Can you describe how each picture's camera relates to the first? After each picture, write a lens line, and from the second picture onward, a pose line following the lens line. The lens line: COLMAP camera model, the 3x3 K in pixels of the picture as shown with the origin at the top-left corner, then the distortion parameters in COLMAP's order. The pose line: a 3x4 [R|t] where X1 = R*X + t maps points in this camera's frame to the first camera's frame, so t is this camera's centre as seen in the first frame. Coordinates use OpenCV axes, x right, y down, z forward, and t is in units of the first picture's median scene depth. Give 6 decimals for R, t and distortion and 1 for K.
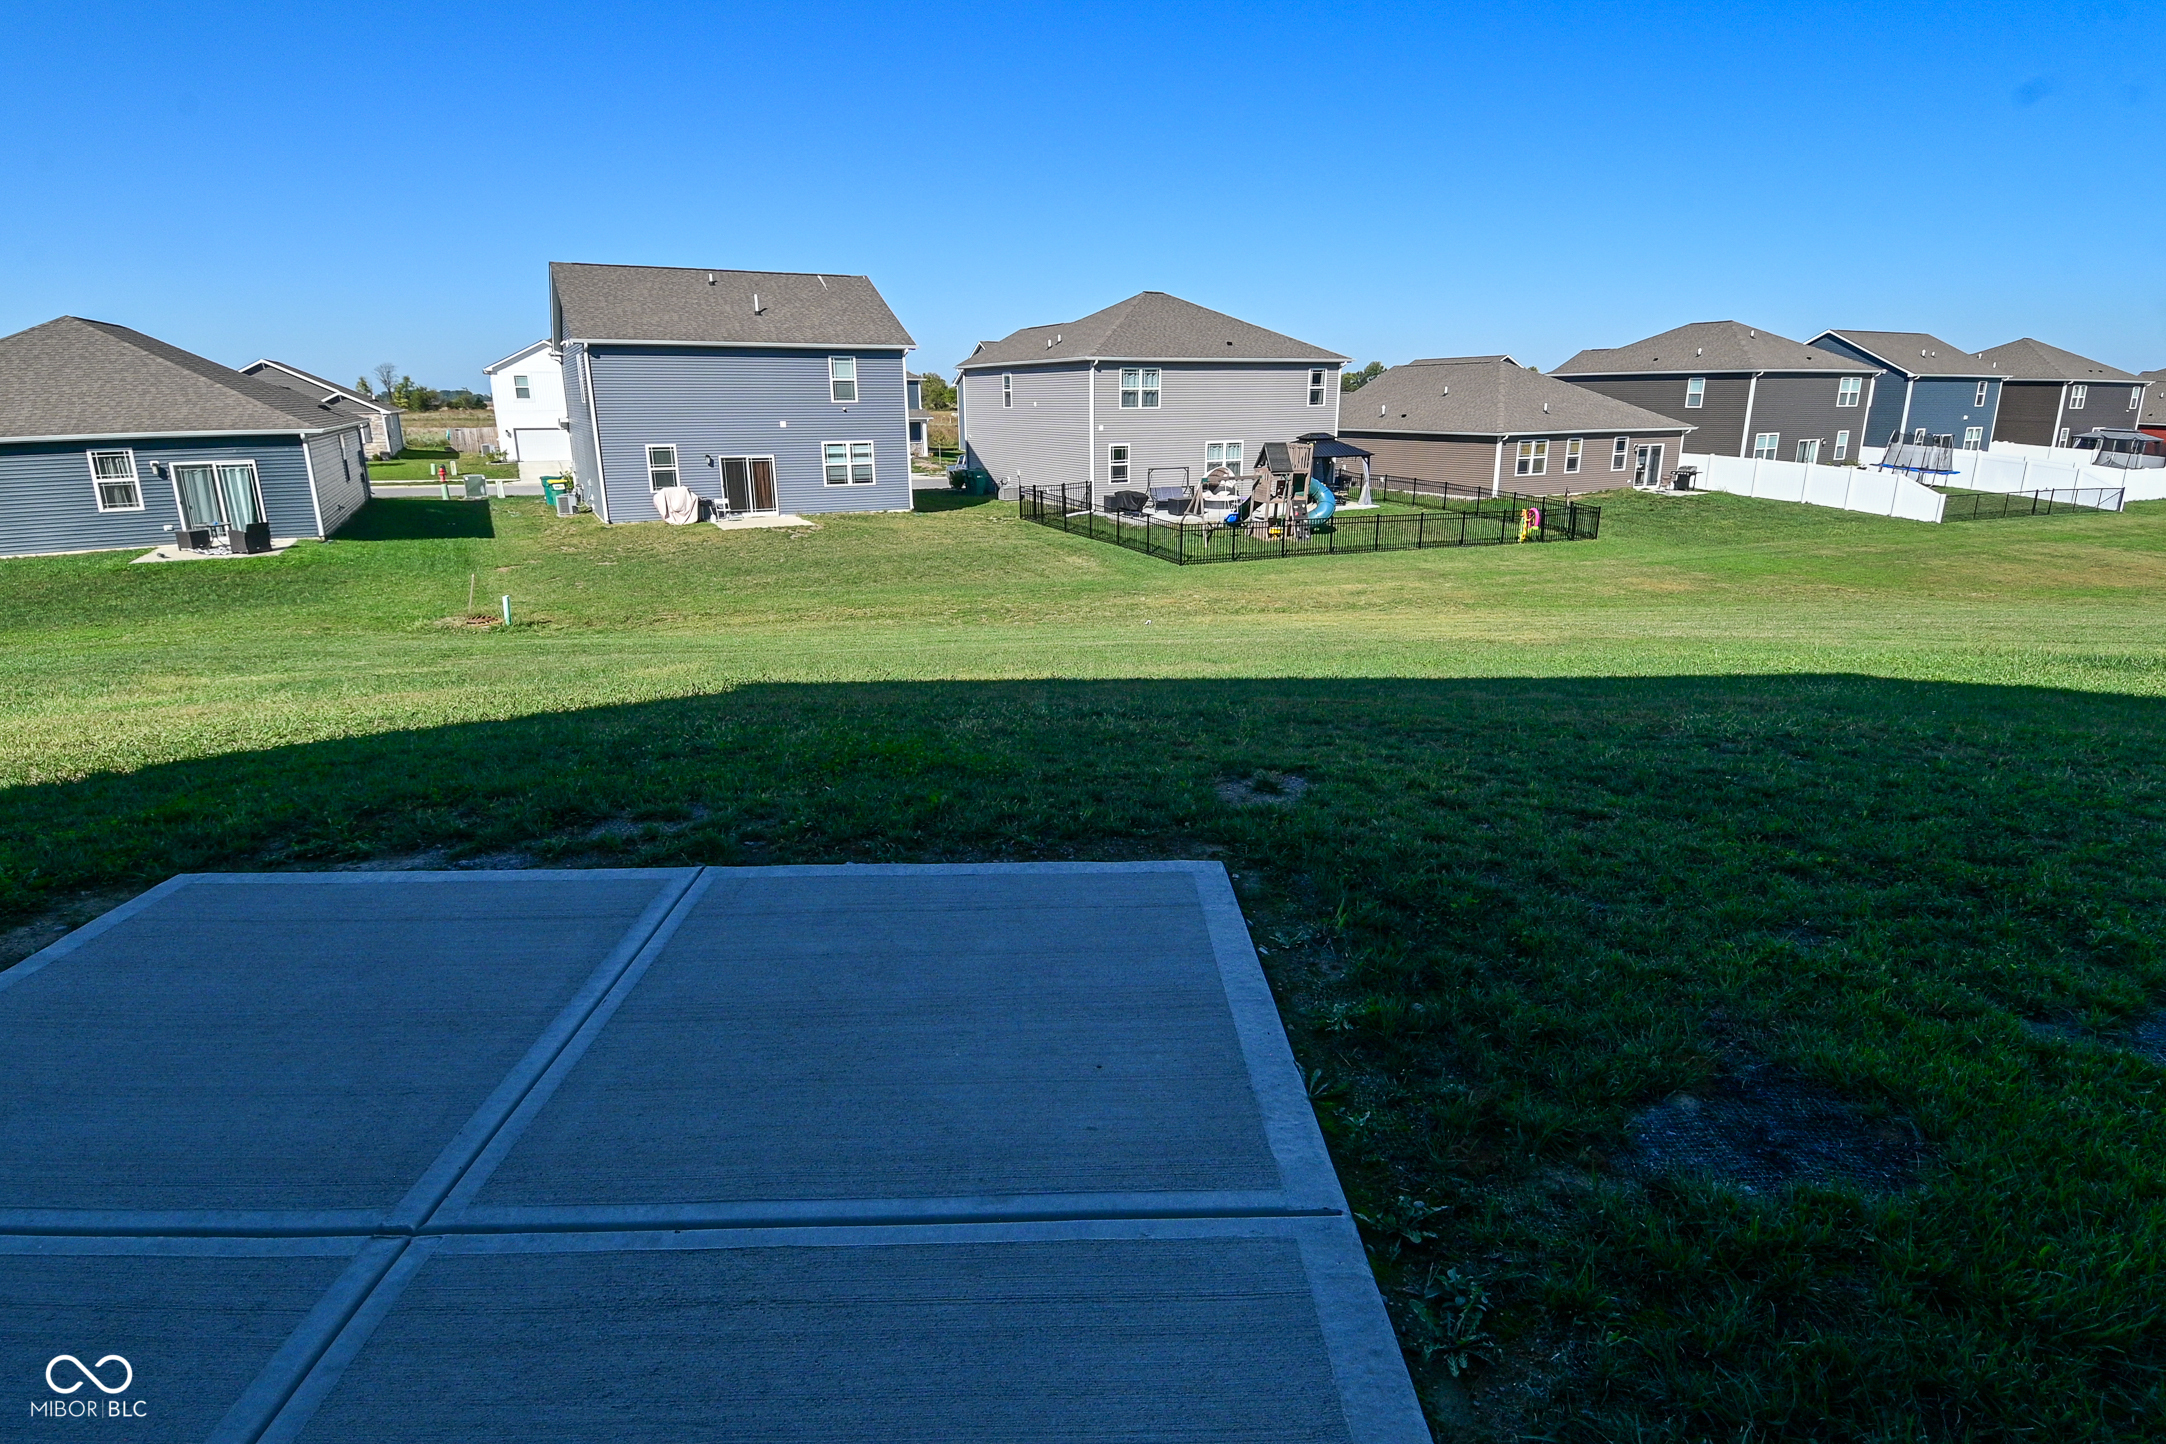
lens RADIAL K [[1120.0, 0, 1081.1], [0, 1120.0, 714.4], [0, 0, 1]] dist [0.037708, -0.046520]
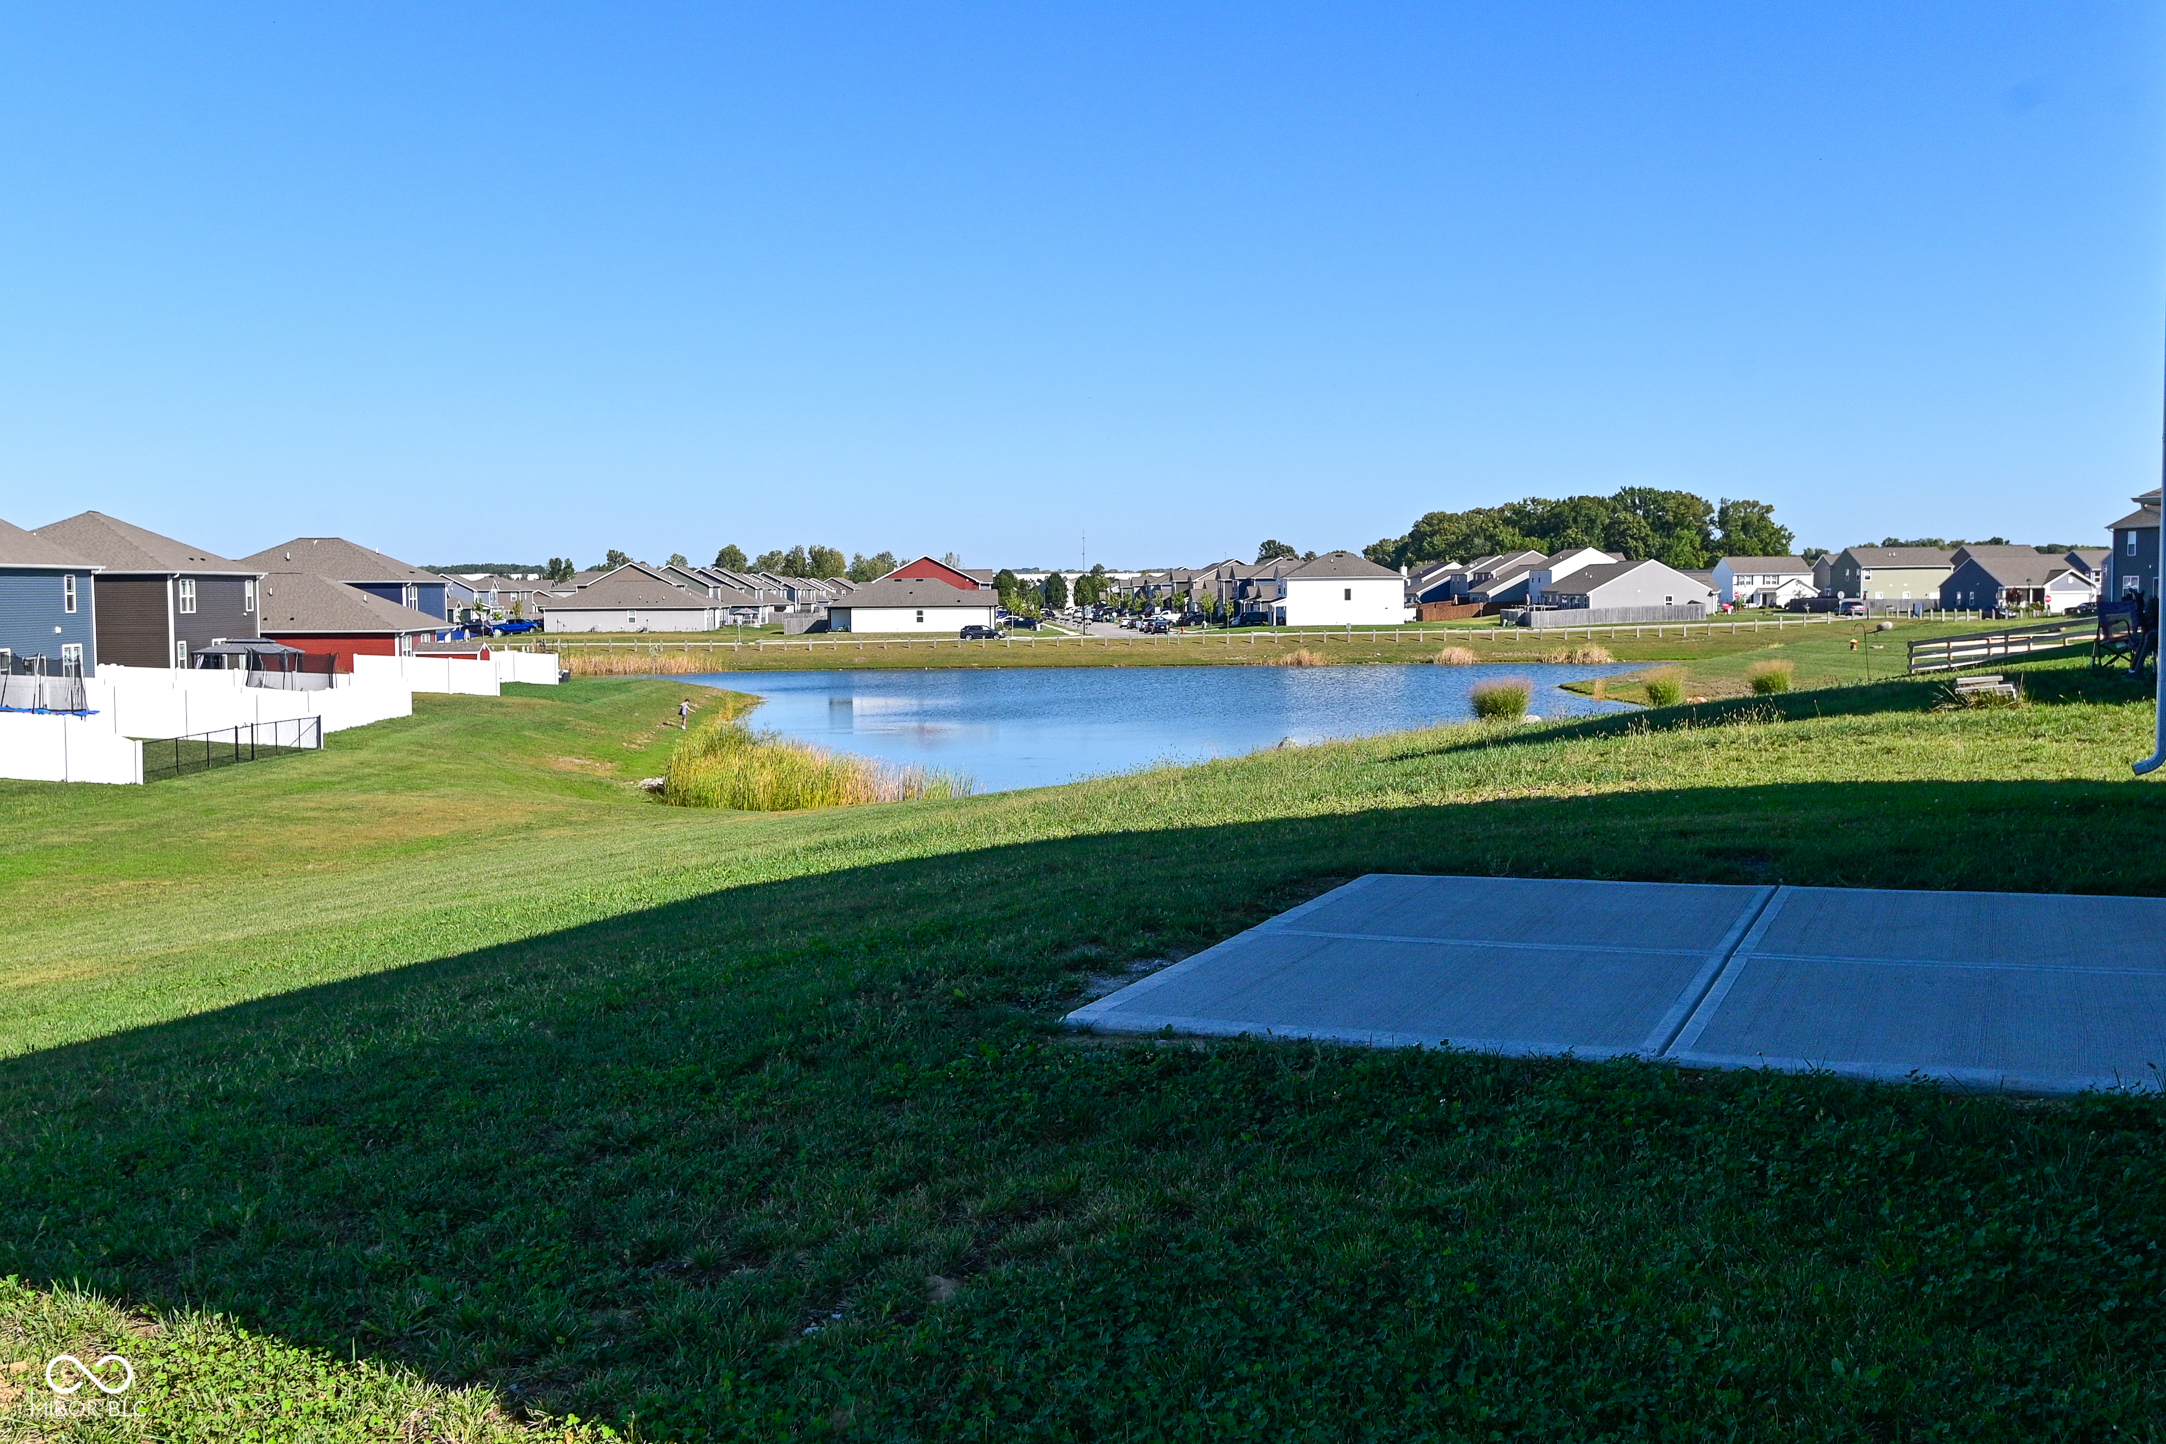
lens RADIAL K [[2176.9, 0, 1083.0], [0, 2176.9, 722.0], [0, 0, 1]] dist [0.004762, 0.001597]
pose [[0.401802, -0.049417, 0.914392, -0.119087], [0.245968, 0.967671, -0.055787, 0.000613], [-0.882074, 0.247327, 0.400967, -0.003246]]
